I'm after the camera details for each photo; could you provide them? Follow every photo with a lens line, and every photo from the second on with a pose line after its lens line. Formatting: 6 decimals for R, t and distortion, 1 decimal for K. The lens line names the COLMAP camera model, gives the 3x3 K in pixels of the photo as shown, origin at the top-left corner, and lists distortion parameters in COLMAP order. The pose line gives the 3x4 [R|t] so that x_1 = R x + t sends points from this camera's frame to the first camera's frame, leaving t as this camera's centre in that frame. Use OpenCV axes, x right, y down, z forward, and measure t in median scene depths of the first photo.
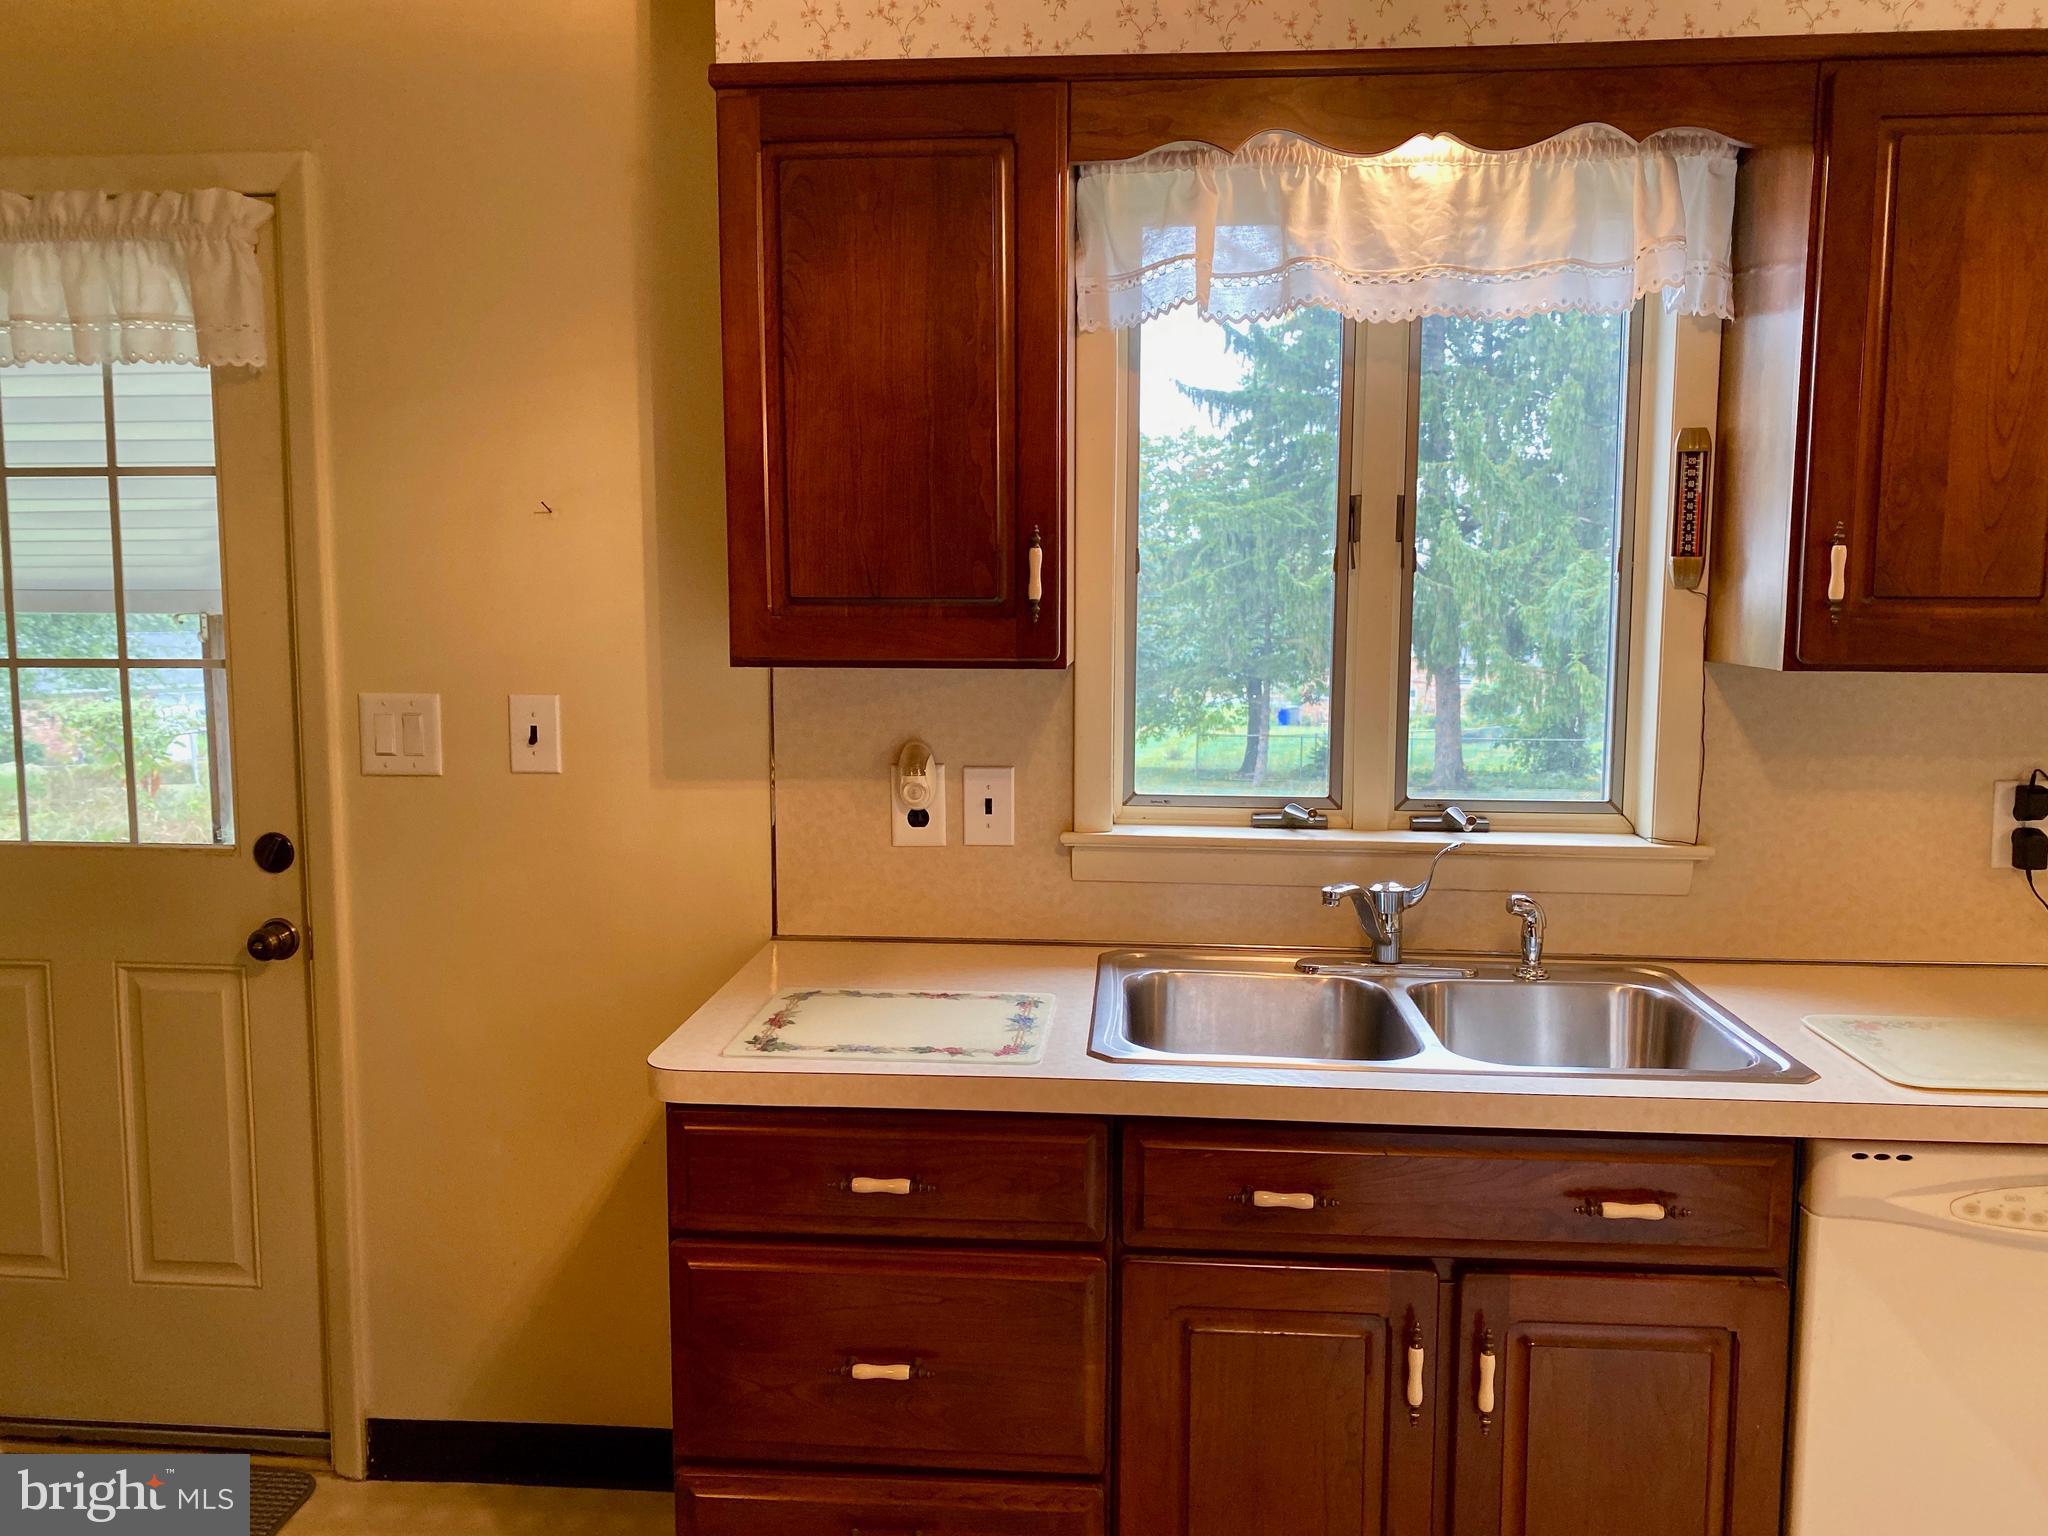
lens RADIAL K [[1586.6, 0, 1042.4], [0, 1586.6, 746.0], [0, 0, 1]] dist [0.036346, -0.036191]
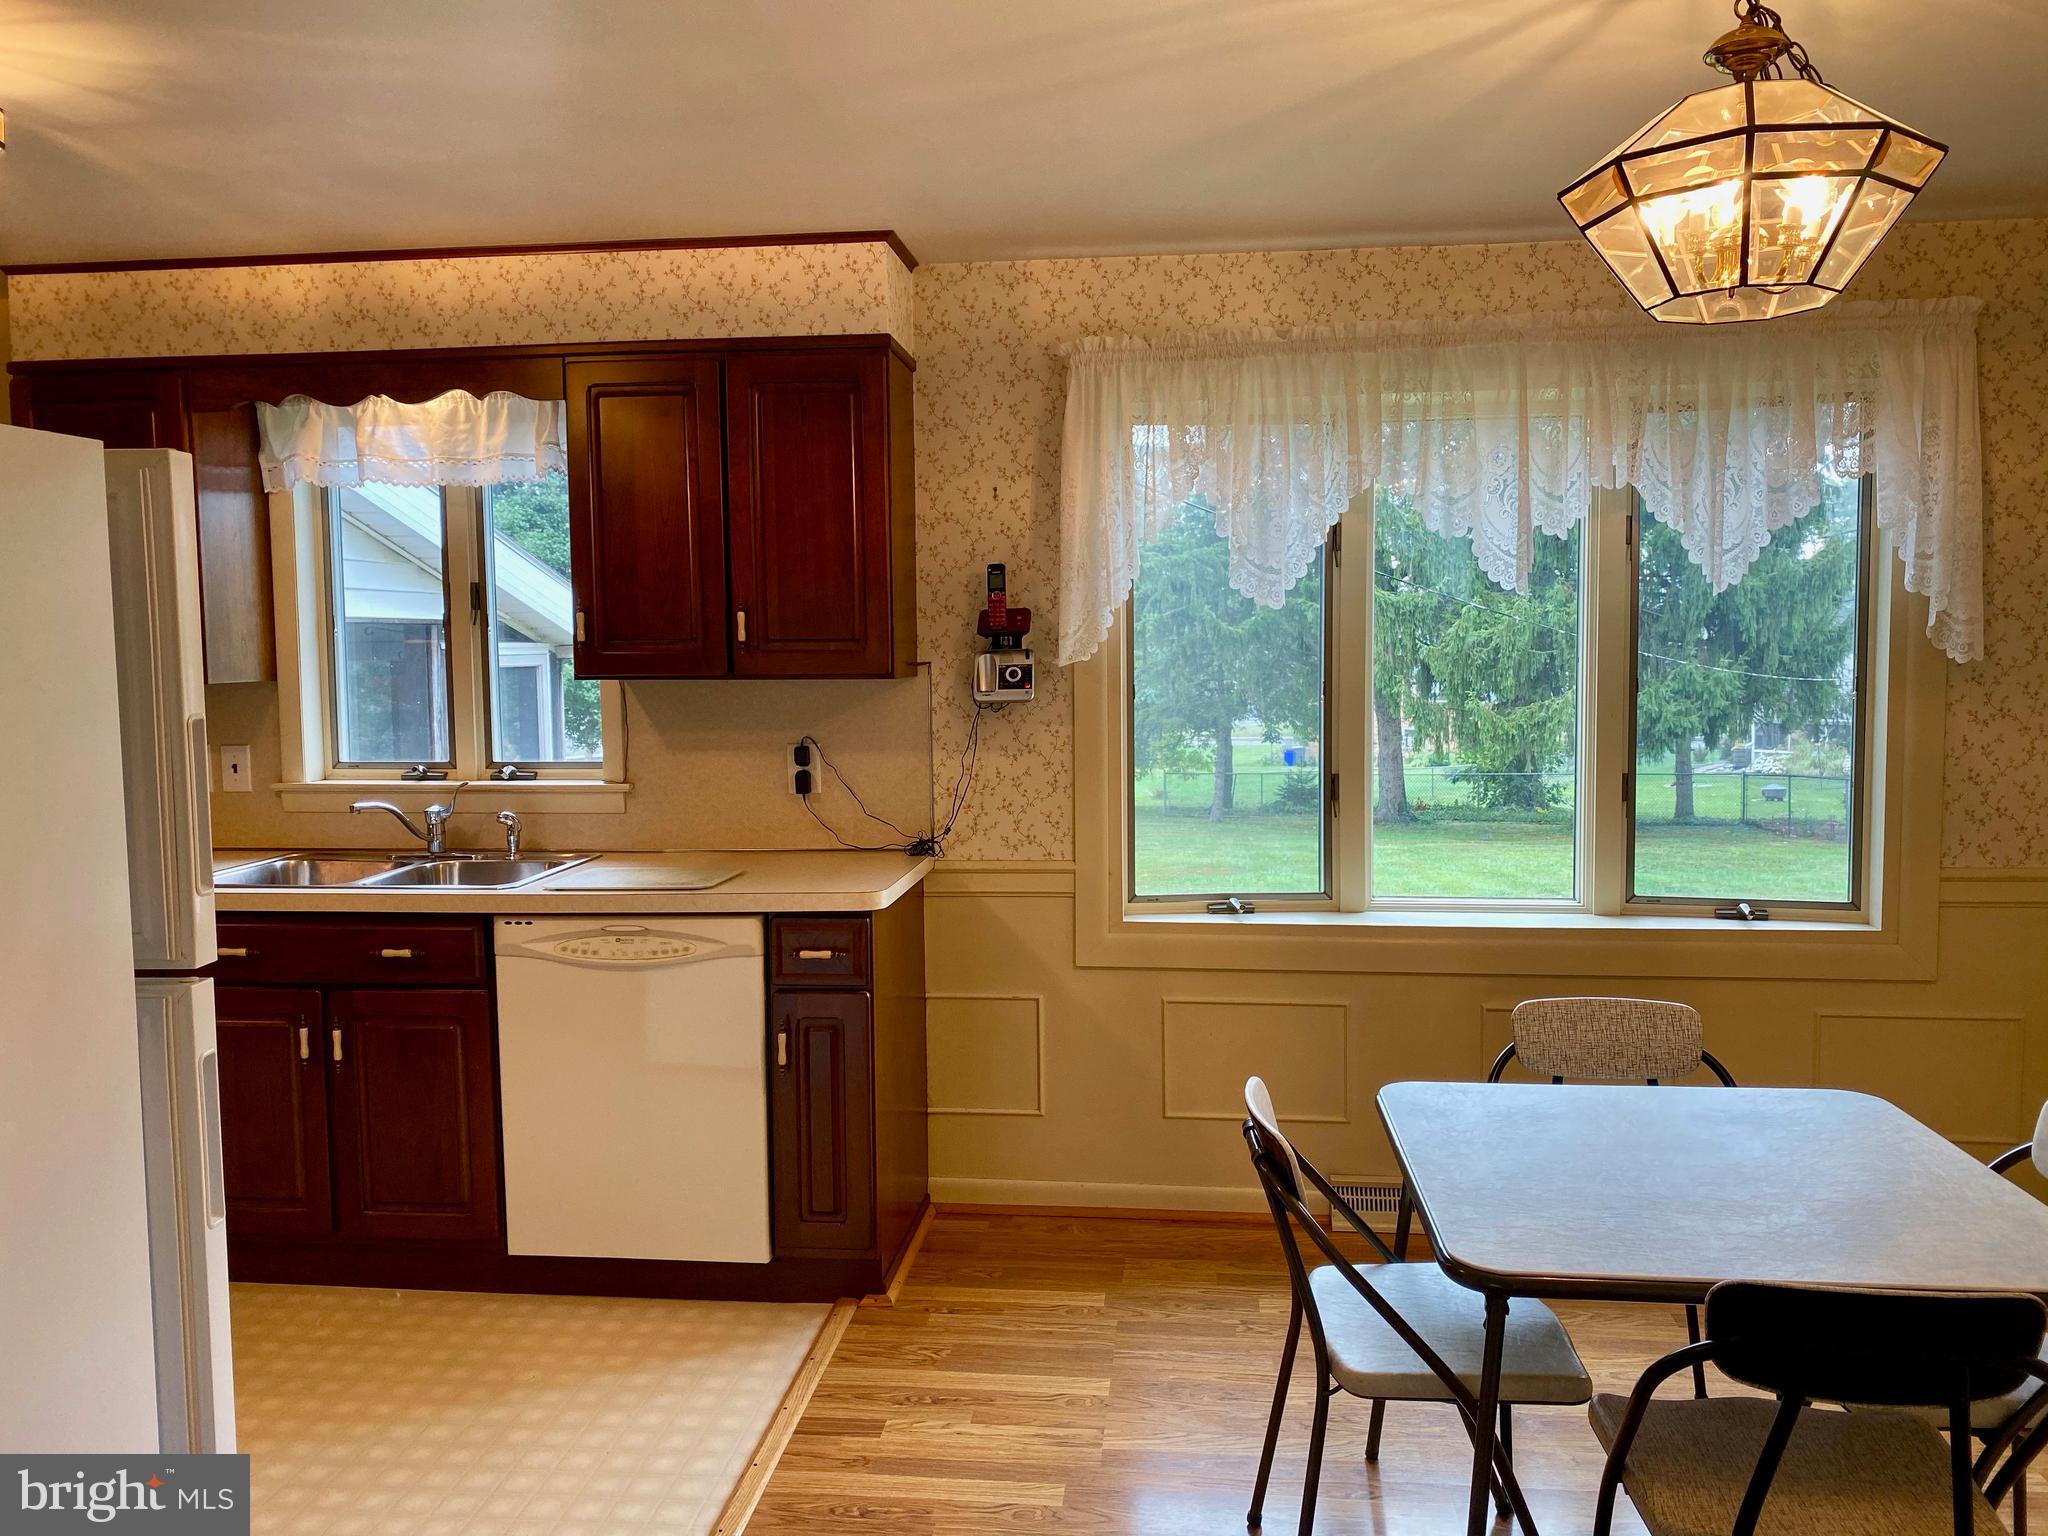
lens RADIAL K [[1586.6, 0, 1024.6], [0, 1586.6, 752.6], [0, 0, 1]] dist [0.036346, -0.036191]
pose [[0.998880, -0.011445, -0.045905, 0.974491], [0.010283, 0.999623, -0.025474, 0.080787], [0.046180, 0.024974, 0.998621, -0.737968]]
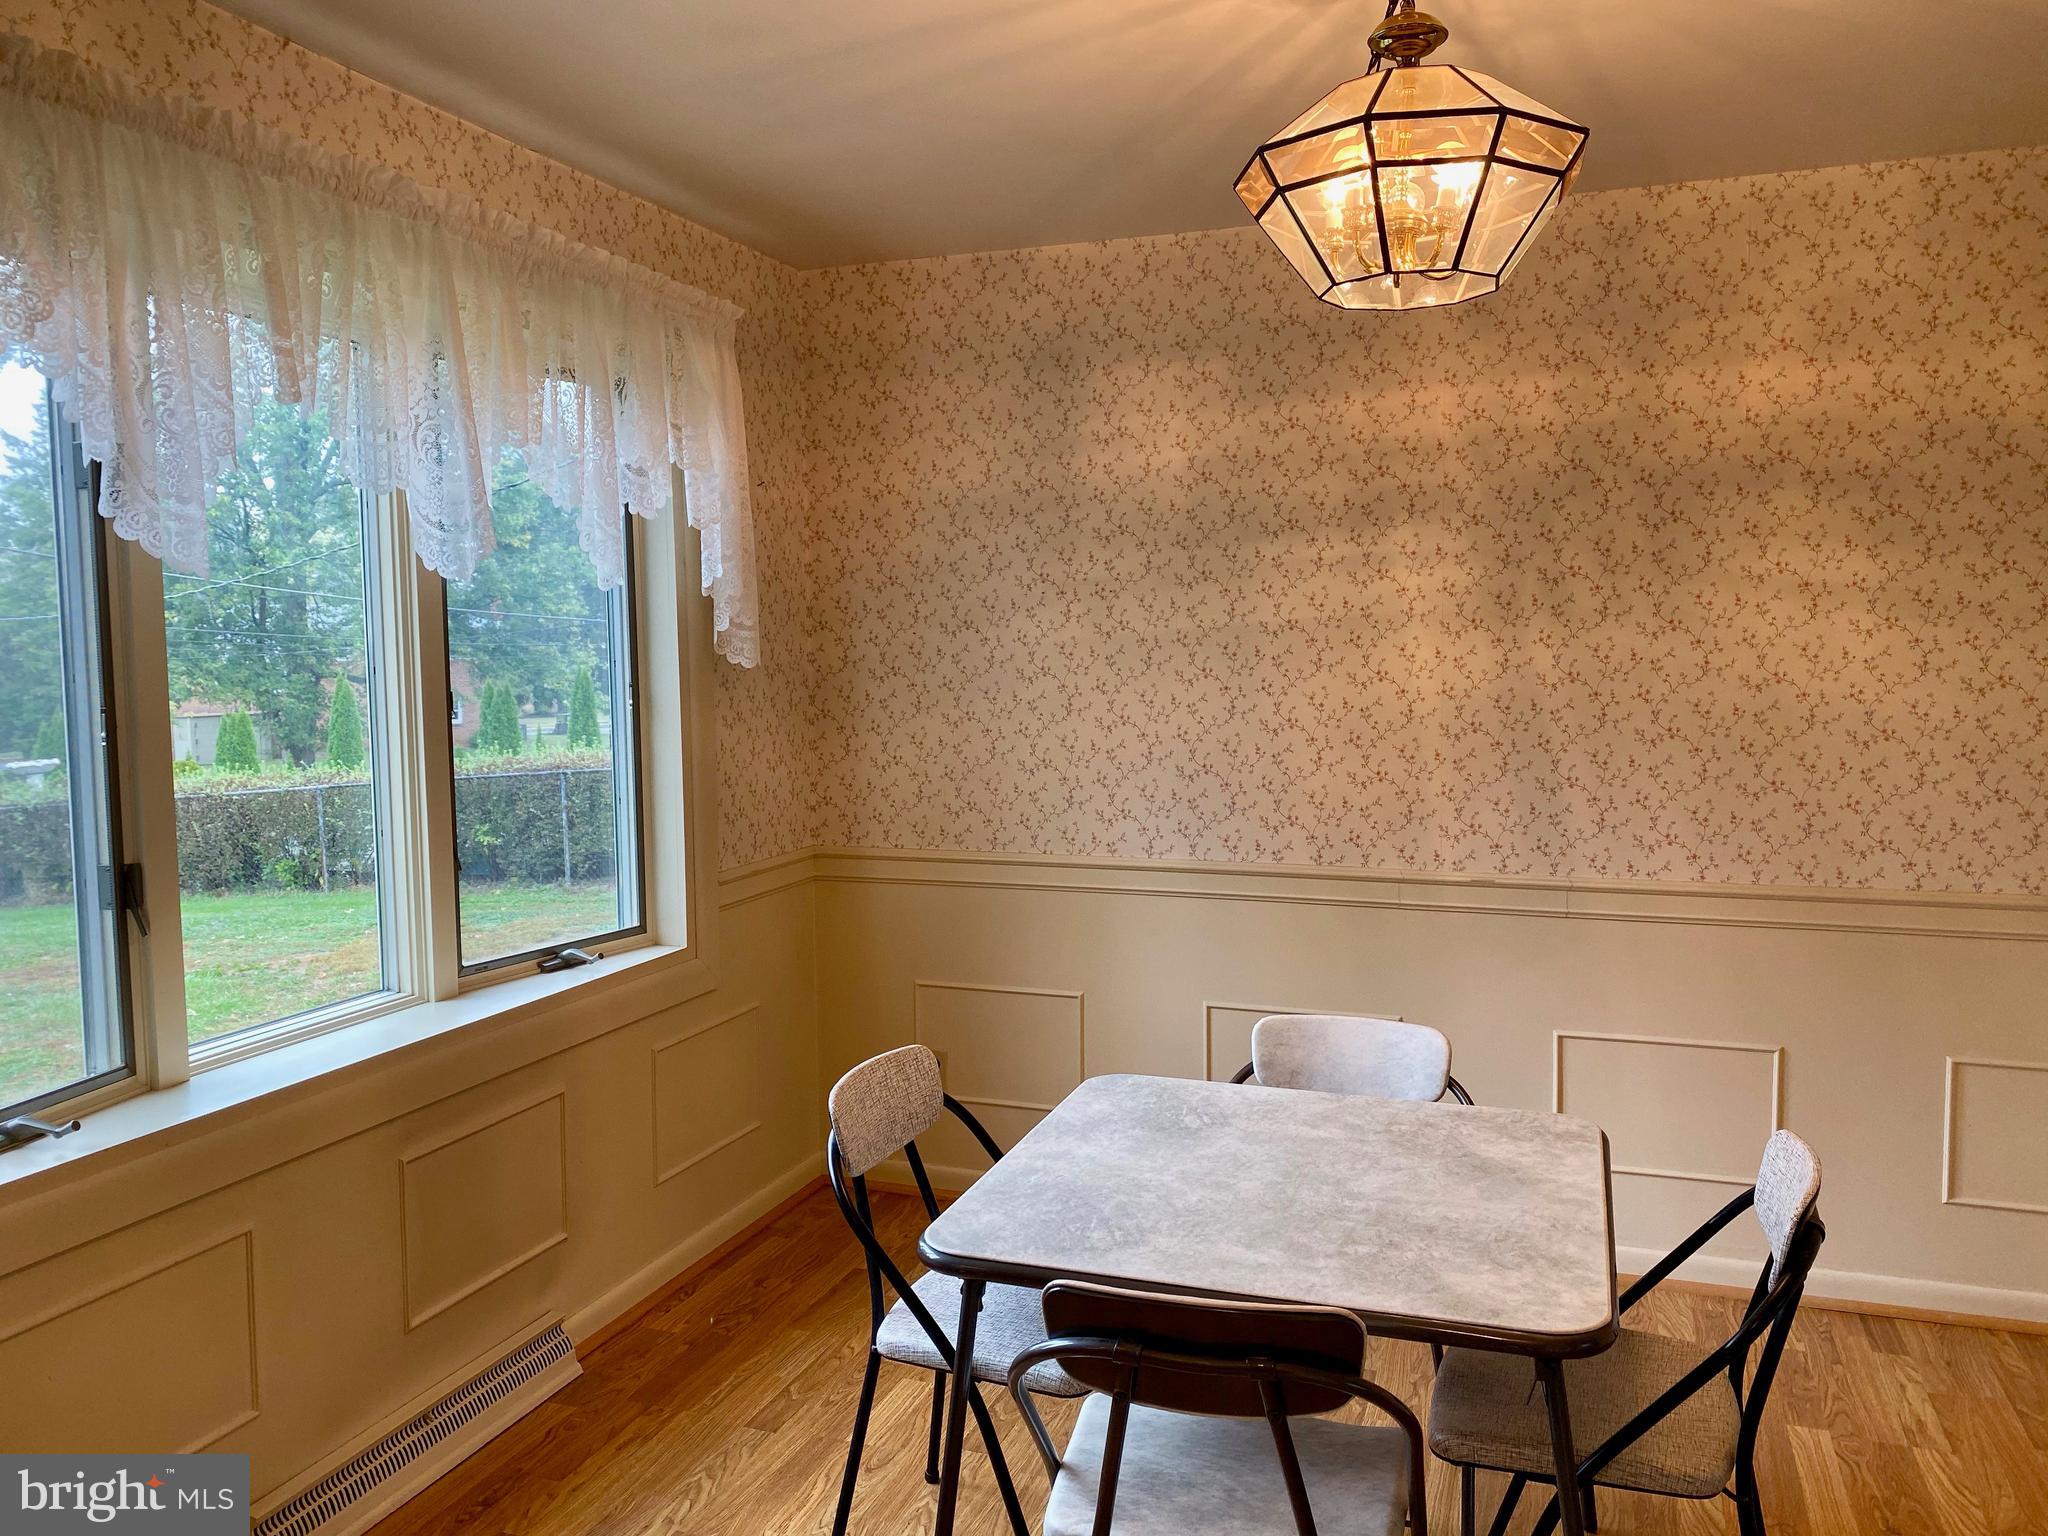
lens RADIAL K [[1586.6, 0, 1049.2], [0, 1586.6, 781.8], [0, 0, 1]] dist [0.036346, -0.036191]
pose [[0.262056, -0.091173, 0.960736, 0.362718], [0.106398, 0.992188, 0.065136, 0.002573], [-0.959169, 0.085151, 0.269710, 0.183297]]
